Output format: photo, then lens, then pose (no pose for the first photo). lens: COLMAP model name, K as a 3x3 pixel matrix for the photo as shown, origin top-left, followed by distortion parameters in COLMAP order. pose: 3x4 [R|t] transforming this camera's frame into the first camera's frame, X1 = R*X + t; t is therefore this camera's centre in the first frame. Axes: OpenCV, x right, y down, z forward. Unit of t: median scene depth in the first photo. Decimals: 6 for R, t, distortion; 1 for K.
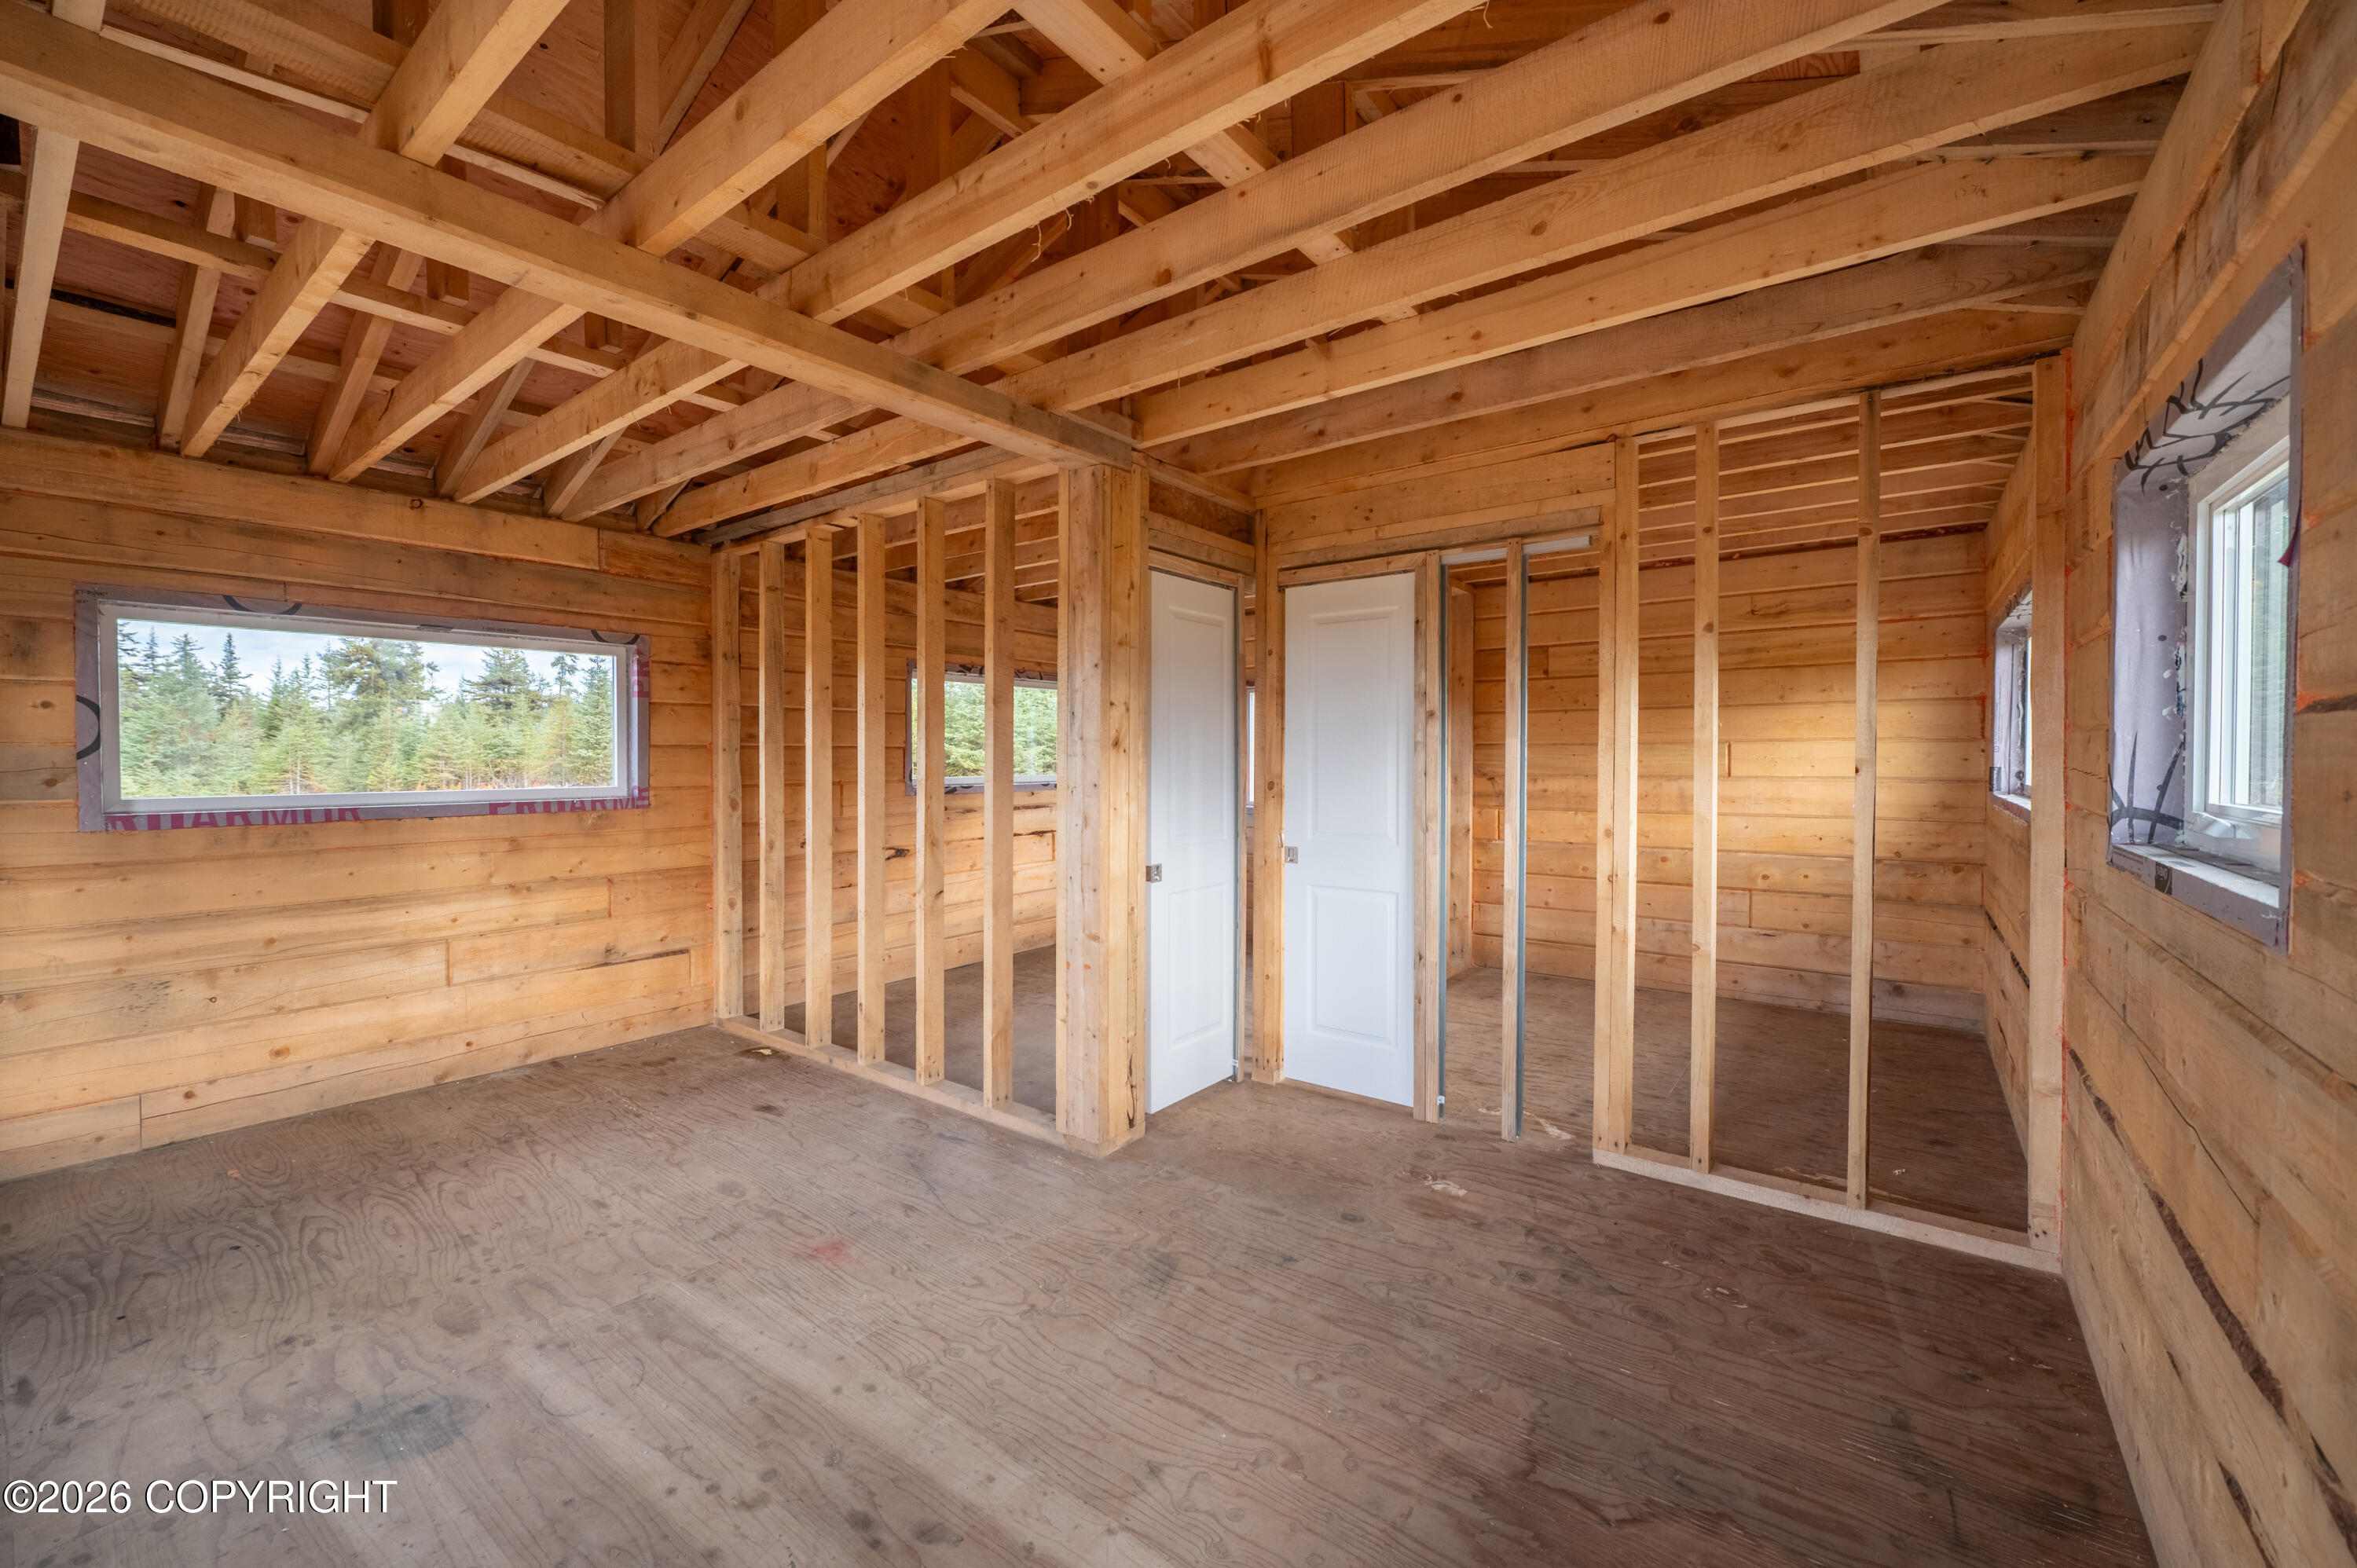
lens RADIAL K [[937.1, 0, 1174.1], [0, 937.1, 769.6], [0, 0, 1]] dist [-0.006435, -0.000747]
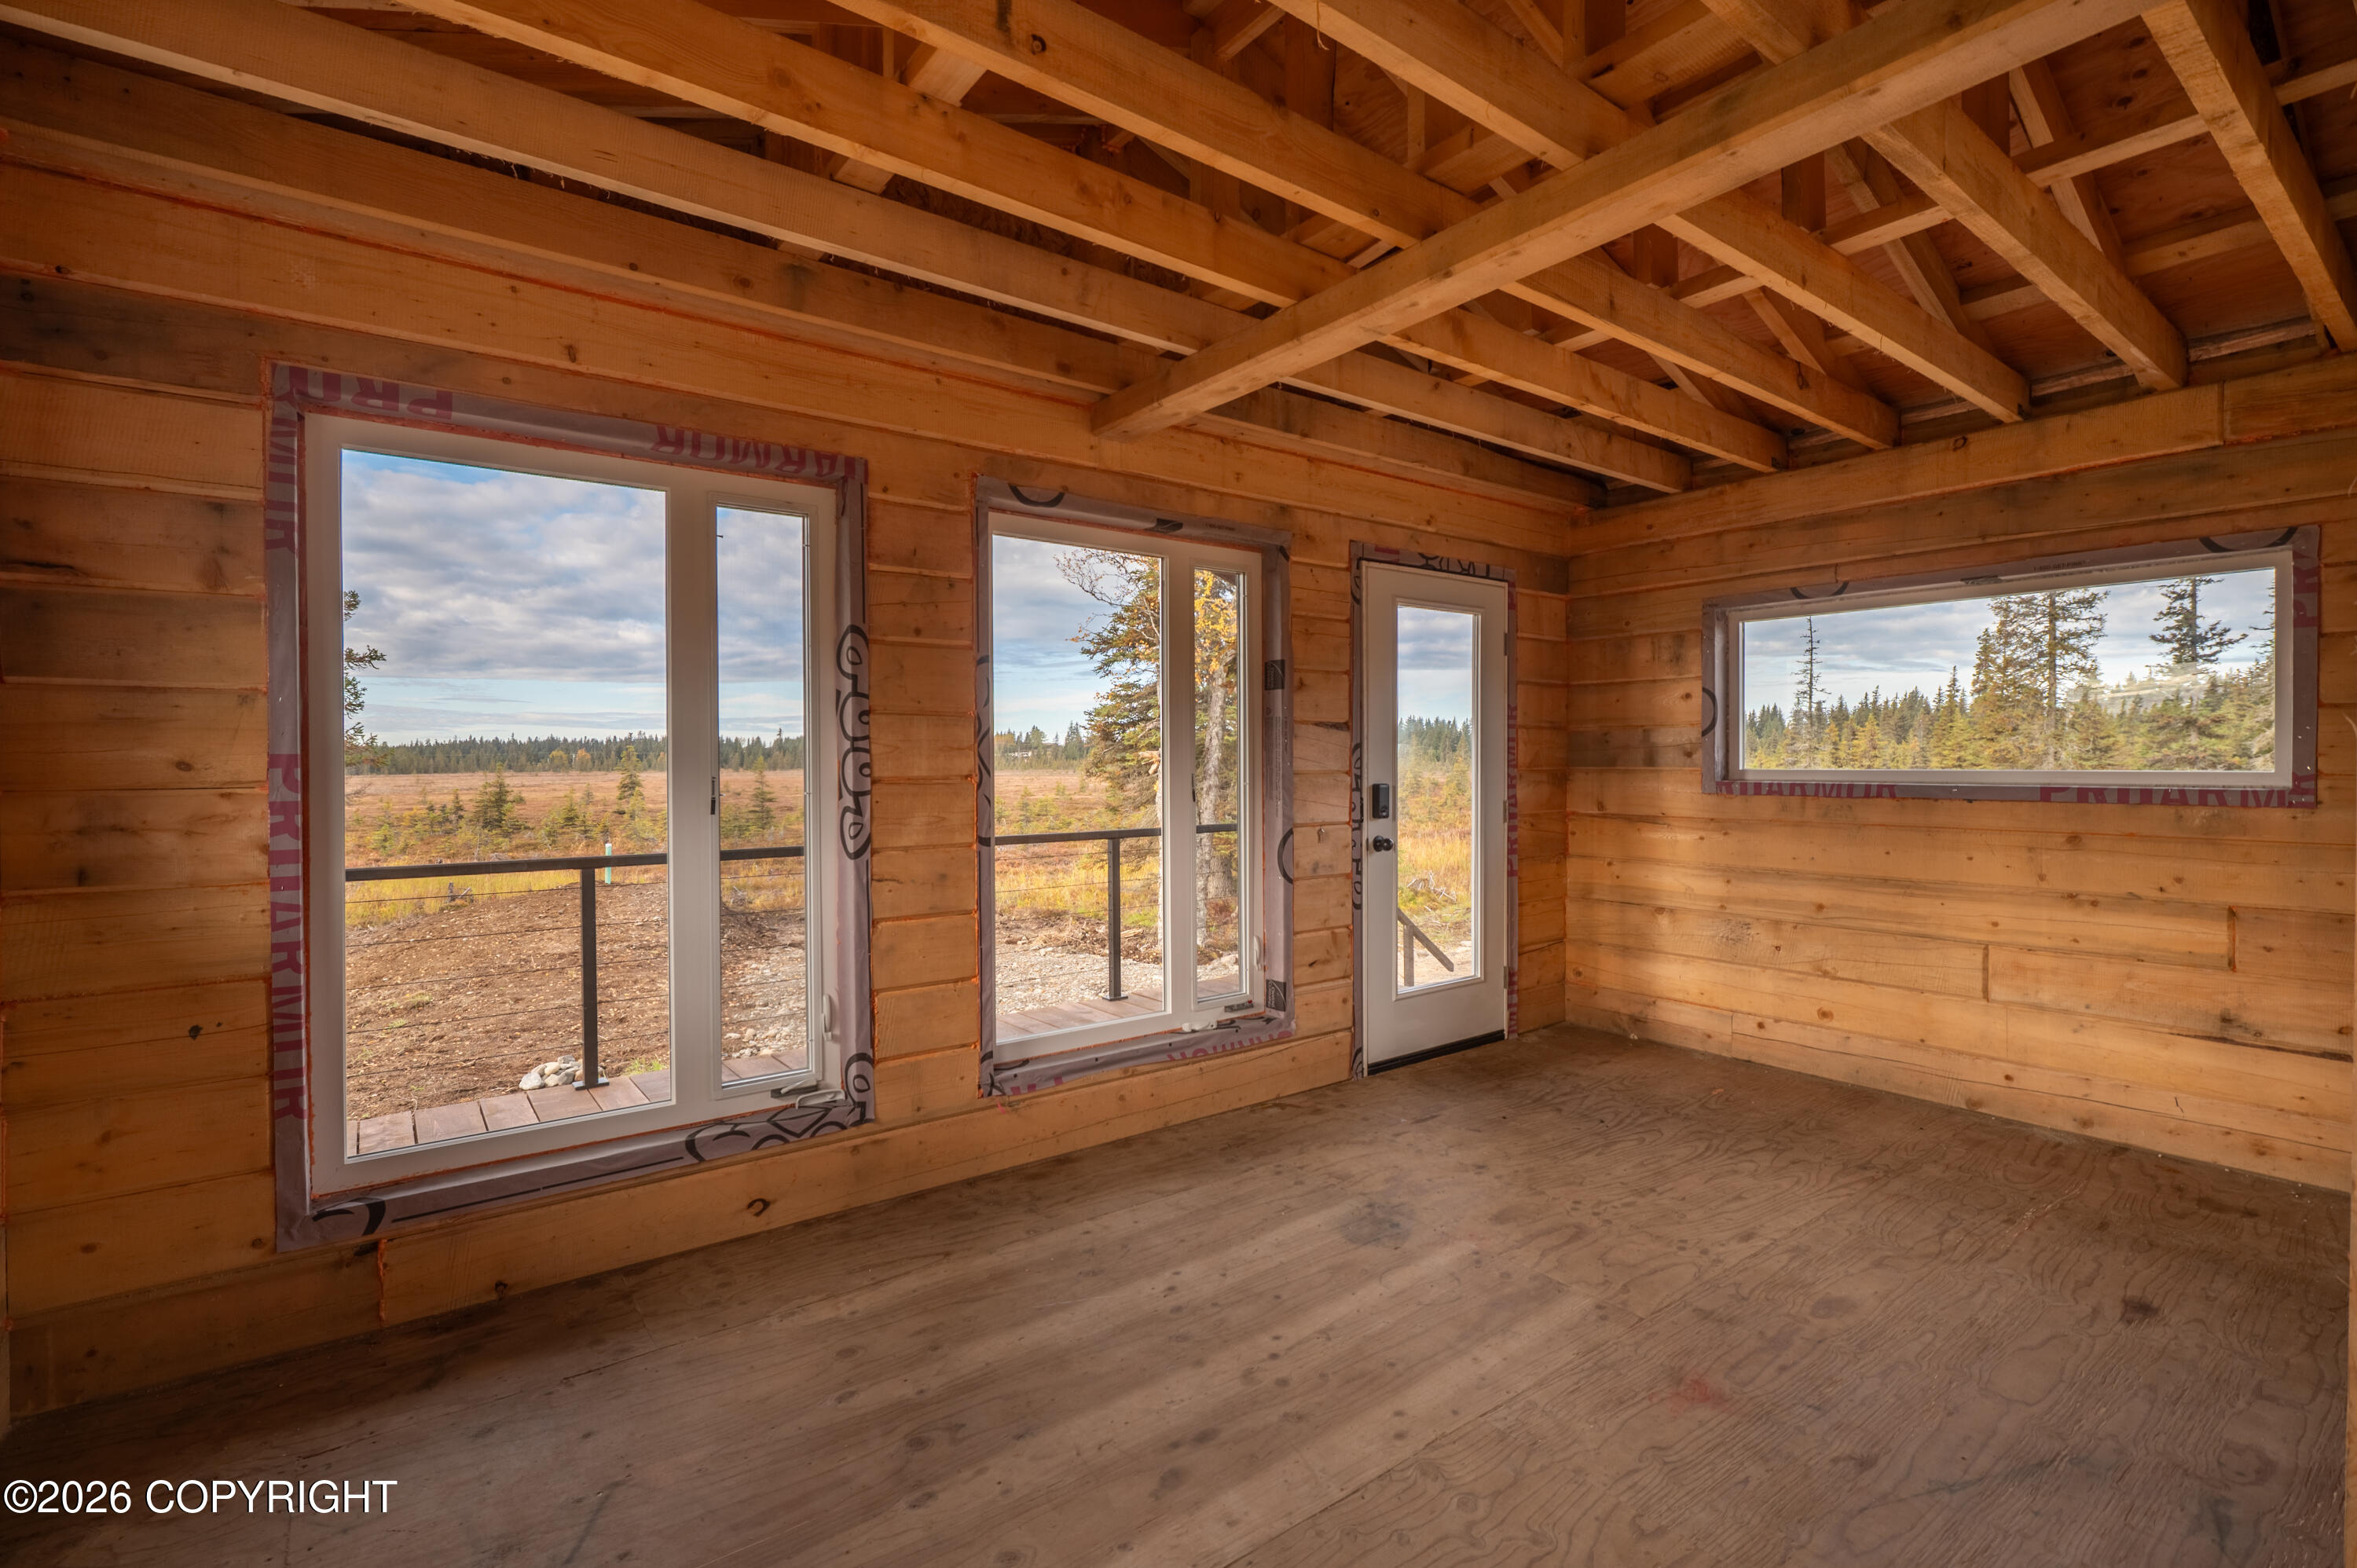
lens RADIAL K [[1065.9, 0, 1168.7], [0, 1065.9, 764.2], [0, 0, 1]] dist [-0.006063, -0.000817]
pose [[-0.271519, 0.008138, -0.962399, 0.329981], [-0.010344, 0.999882, 0.011373, 0.013363], [0.962377, 0.013043, -0.271403, 0.510067]]
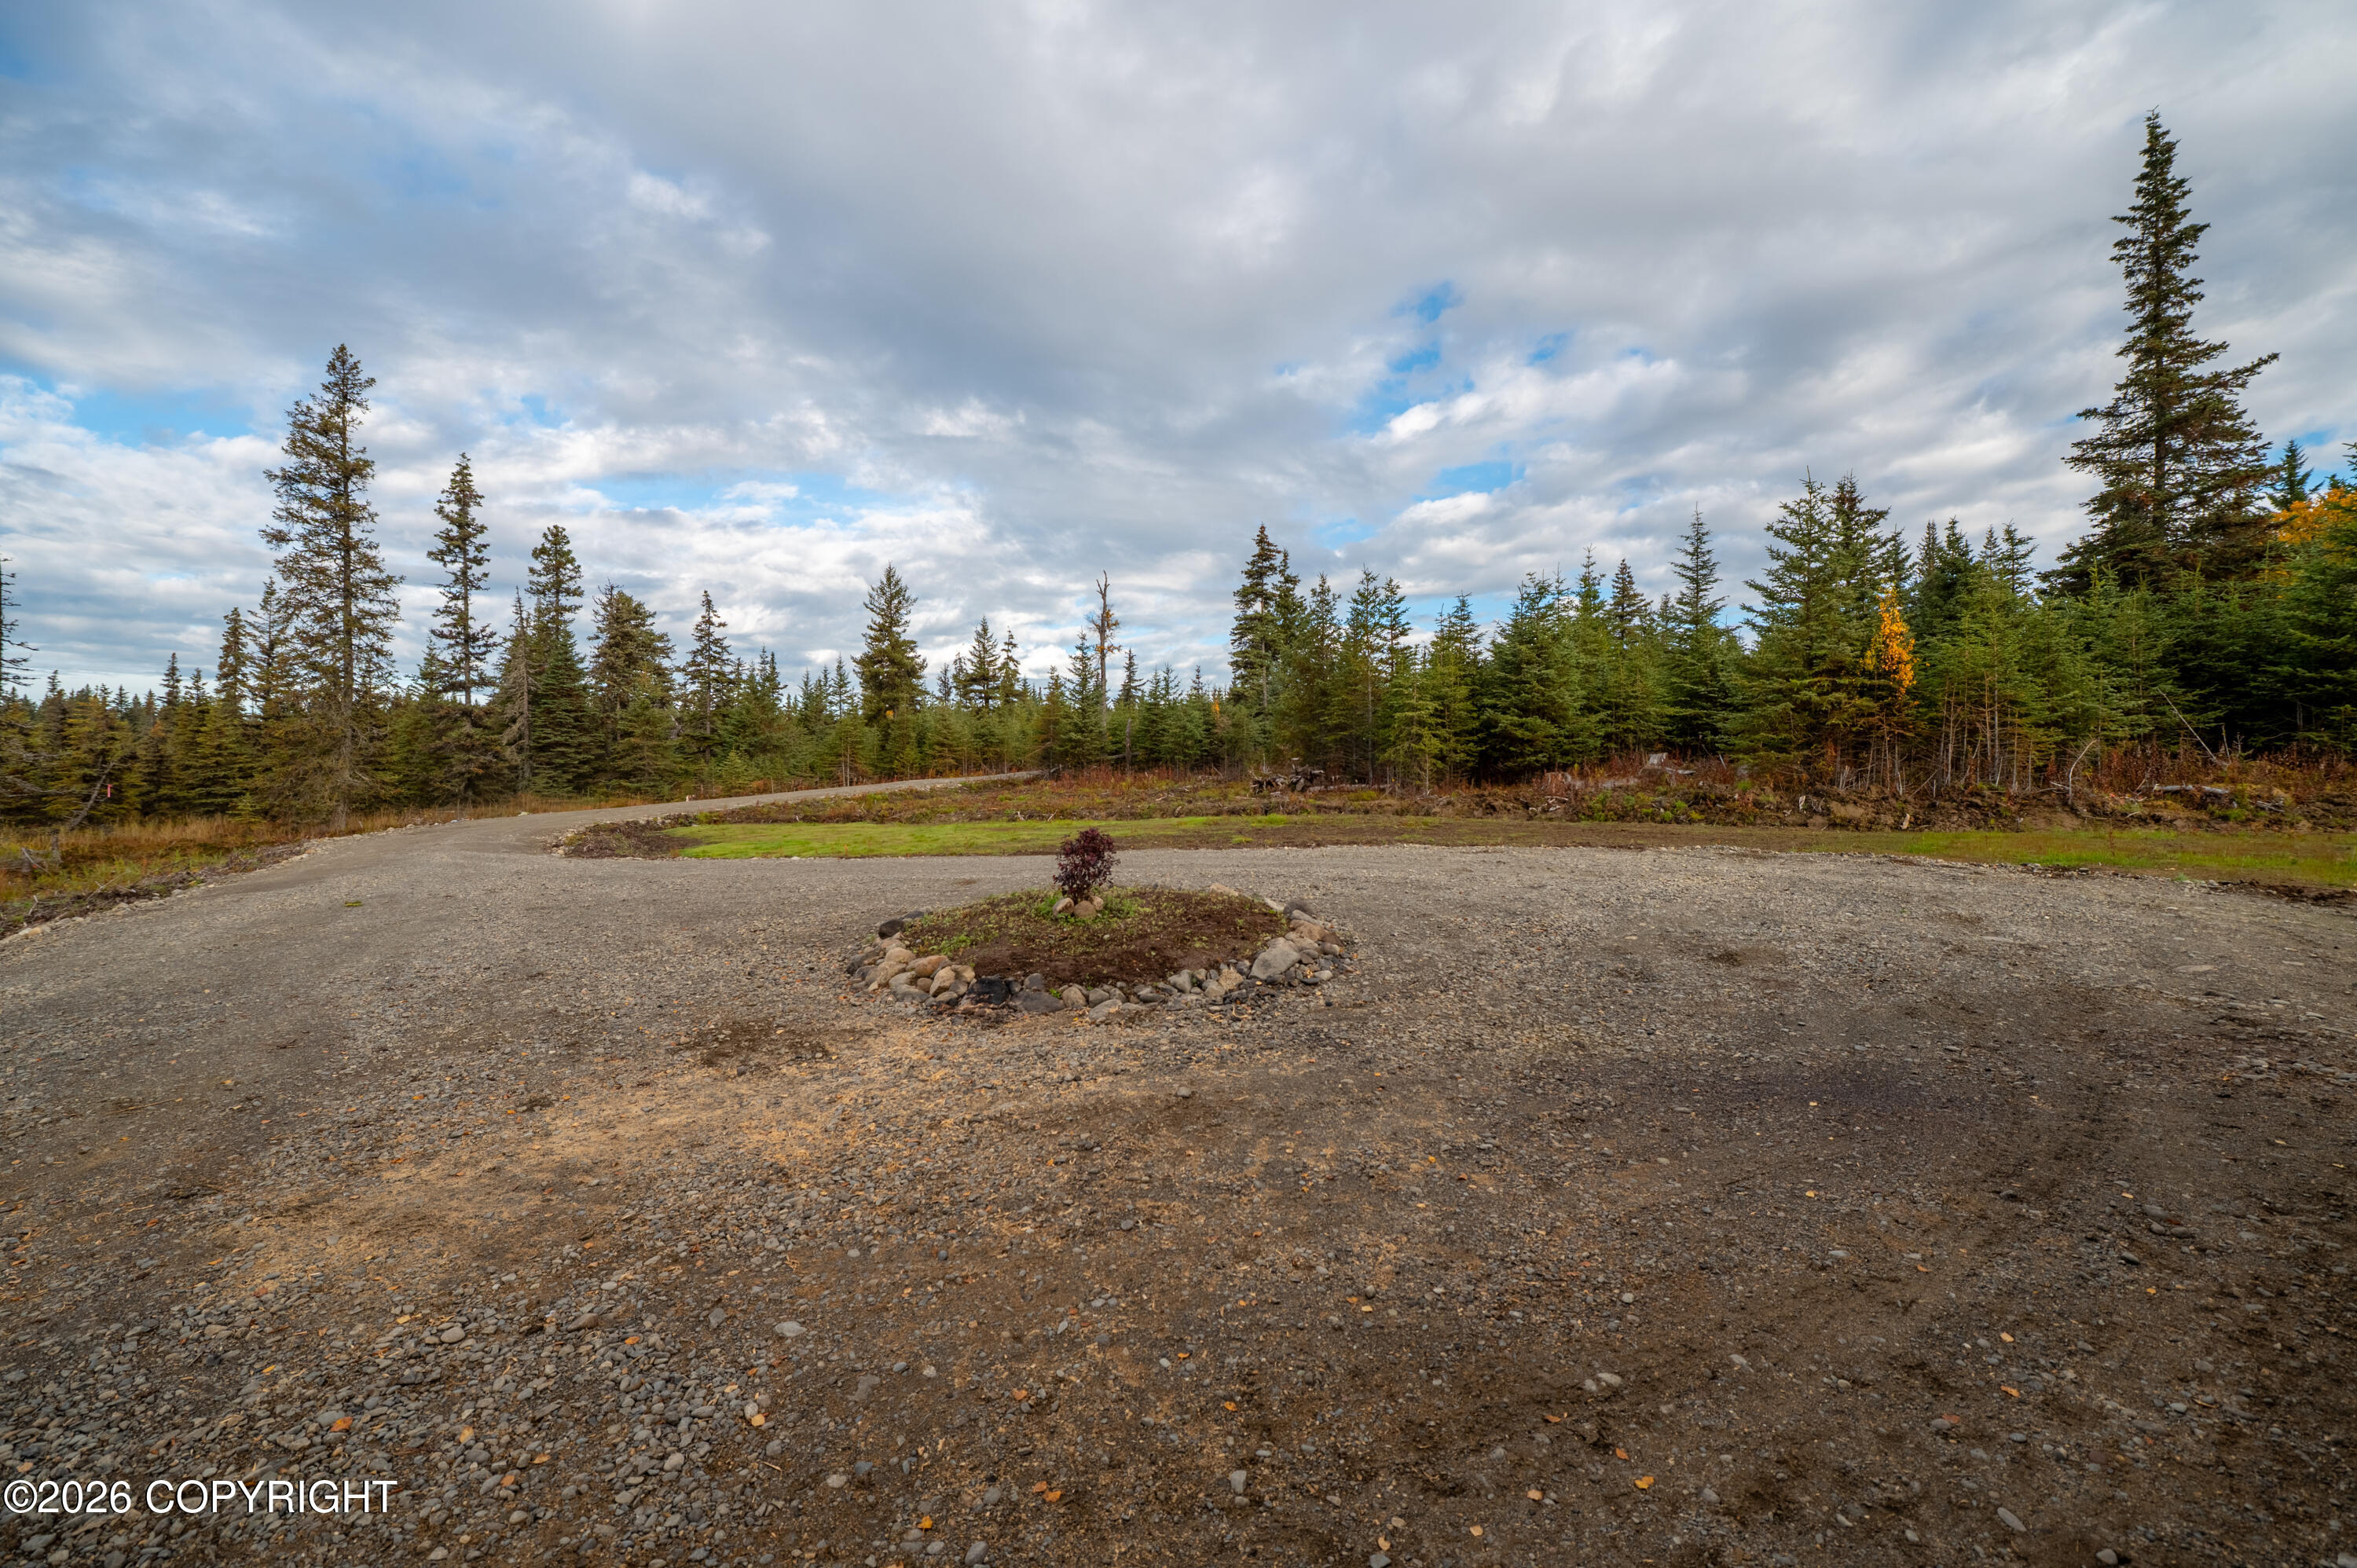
lens RADIAL K [[944.1, 0, 1174.3], [0, 944.1, 771.7], [0, 0, 1]] dist [-0.006829, -0.000173]
pose [[0.933110, 0.002296, -0.359584, -1.494784], [-0.002863, 0.999995, -0.001043, 0.219871], [0.359580, 0.002003, 0.933112, 0.614543]]
